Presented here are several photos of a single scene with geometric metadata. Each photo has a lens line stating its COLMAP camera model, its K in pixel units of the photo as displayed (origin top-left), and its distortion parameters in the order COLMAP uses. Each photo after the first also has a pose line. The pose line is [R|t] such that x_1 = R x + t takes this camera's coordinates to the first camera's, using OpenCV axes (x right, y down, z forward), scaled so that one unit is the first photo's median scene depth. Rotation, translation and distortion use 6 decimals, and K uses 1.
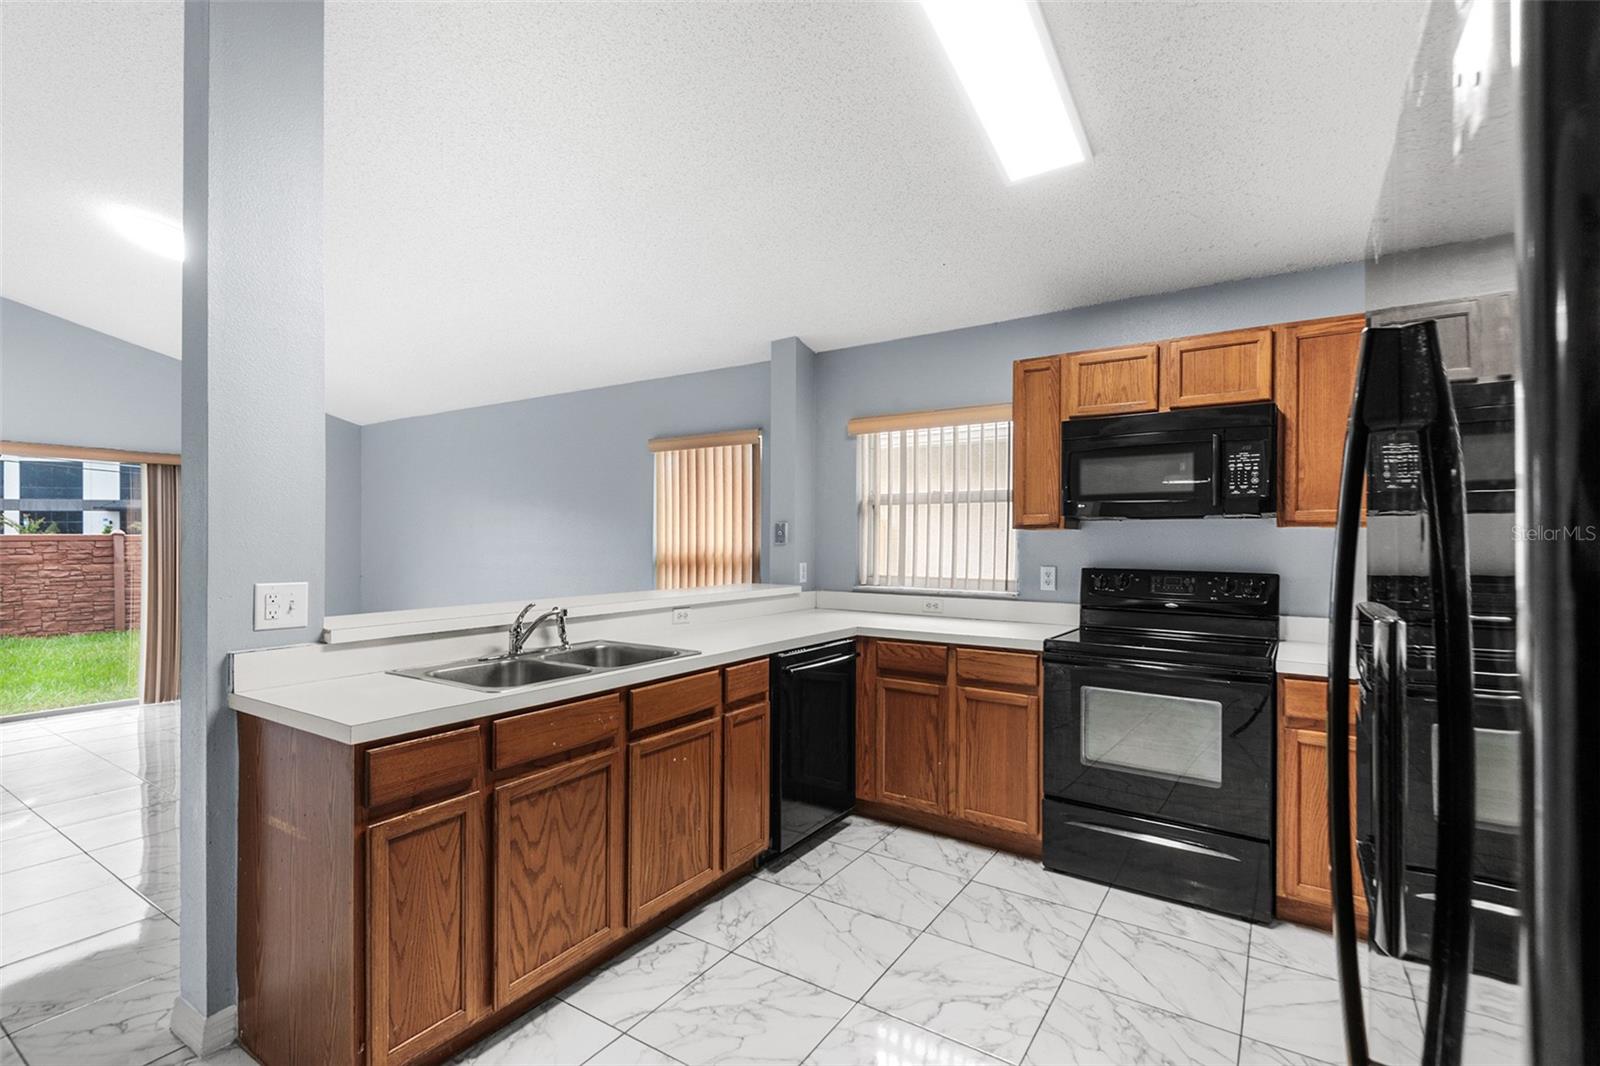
lens RADIAL K [[733.8, 0, 788.7], [0, 733.8, 542.8], [0, 0, 1]] dist [0.028879, -0.015103]
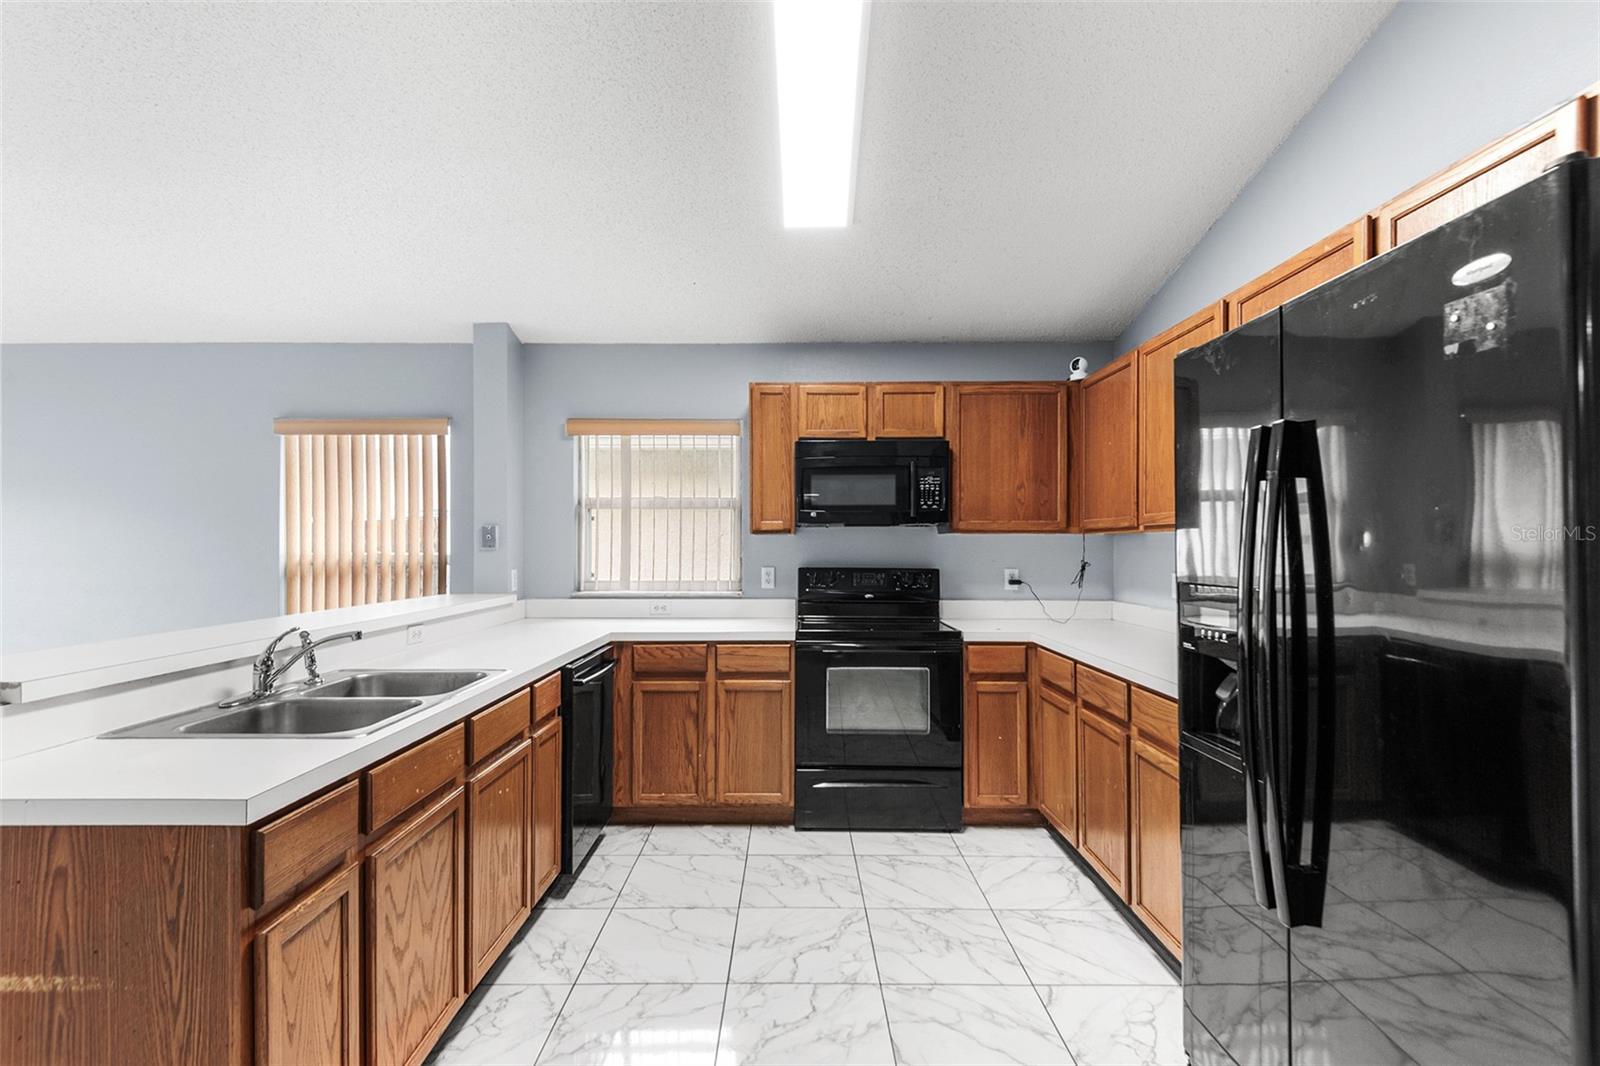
lens RADIAL K [[733.8, 0, 790.7], [0, 733.8, 543.7], [0, 0, 1]] dist [0.028879, -0.015103]
pose [[0.833556, -0.002149, 0.552431, -0.318384], [0.004911, 0.999982, -0.003520, 0.000447], [-0.552413, 0.005647, 0.833551, 0.055117]]
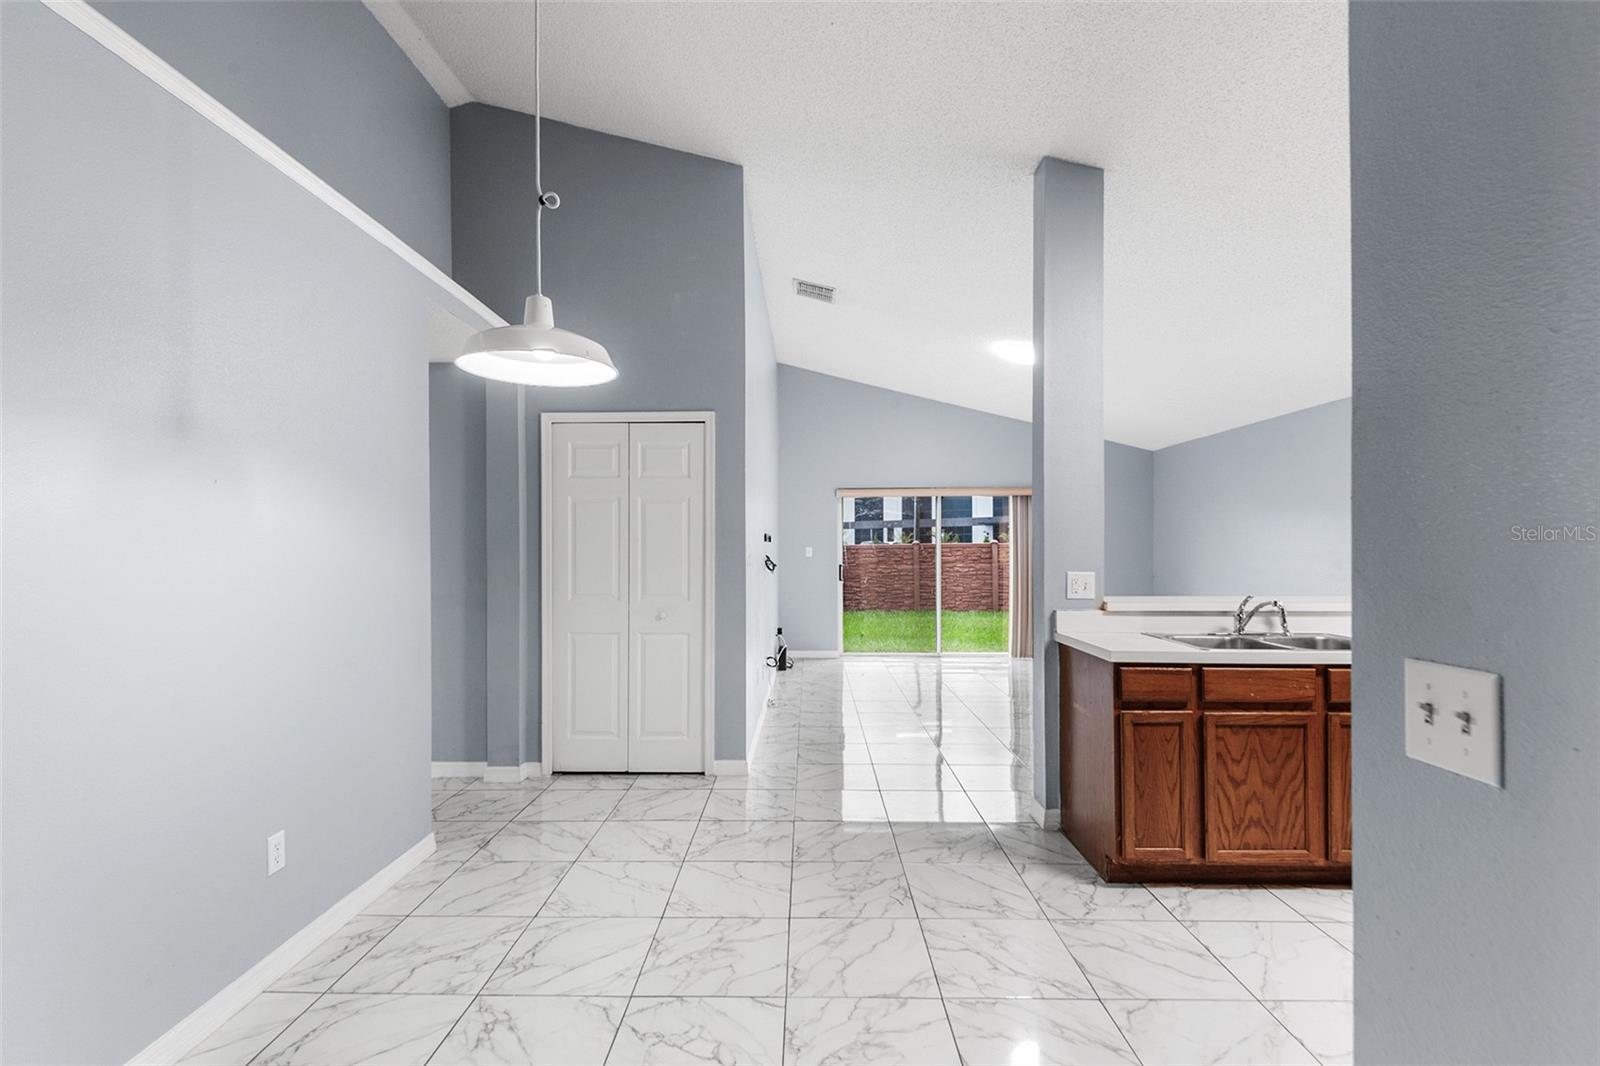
lens RADIAL K [[733.8, 0, 798.6], [0, 733.8, 539.7], [0, 0, 1]] dist [0.028879, -0.015103]
pose [[0.548259, -0.010255, -0.836246, 0.281329], [-0.000580, 0.999920, -0.012642, 0.001236], [0.836309, 0.007416, 0.548209, -0.350261]]
